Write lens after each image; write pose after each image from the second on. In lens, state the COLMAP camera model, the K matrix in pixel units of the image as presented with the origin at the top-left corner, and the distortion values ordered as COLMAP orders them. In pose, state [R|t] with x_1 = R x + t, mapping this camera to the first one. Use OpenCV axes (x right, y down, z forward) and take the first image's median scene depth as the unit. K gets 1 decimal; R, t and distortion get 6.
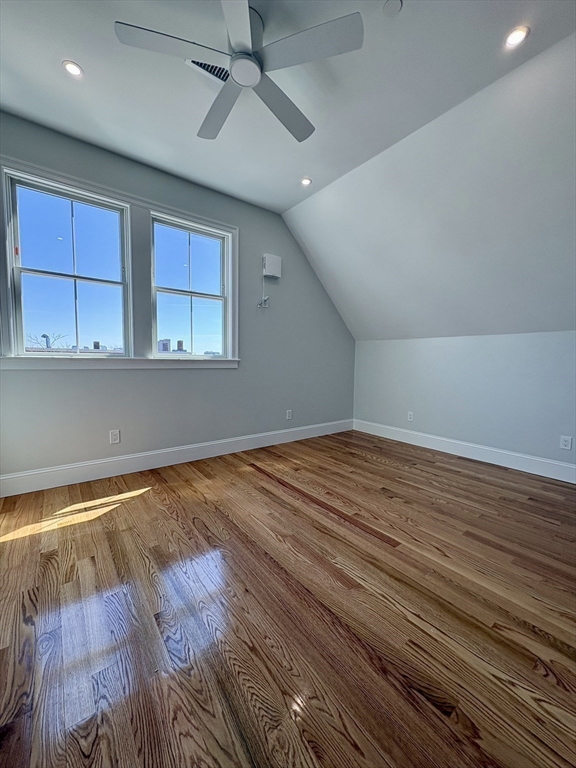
lens RADIAL K [[305.0, 0, 287.5], [0, 305.0, 383.0], [0, 0, 1]] dist [-0.001135, 0.000524]
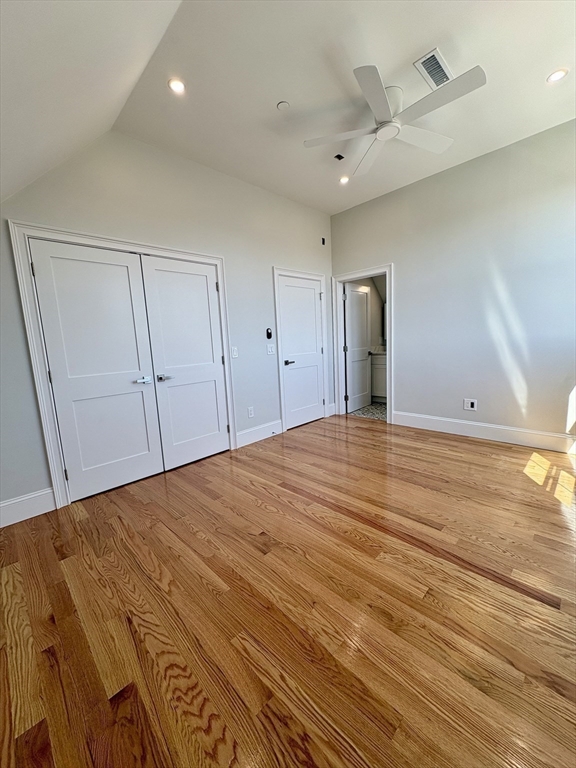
lens RADIAL K [[305.0, 0, 287.5], [0, 305.0, 383.0], [0, 0, 1]] dist [-0.001135, 0.000524]
pose [[-0.991355, 0.052634, -0.120188, 0.380272], [0.025428, 0.975717, 0.217553, -0.169829], [0.128720, 0.212616, -0.968621, 1.810382]]
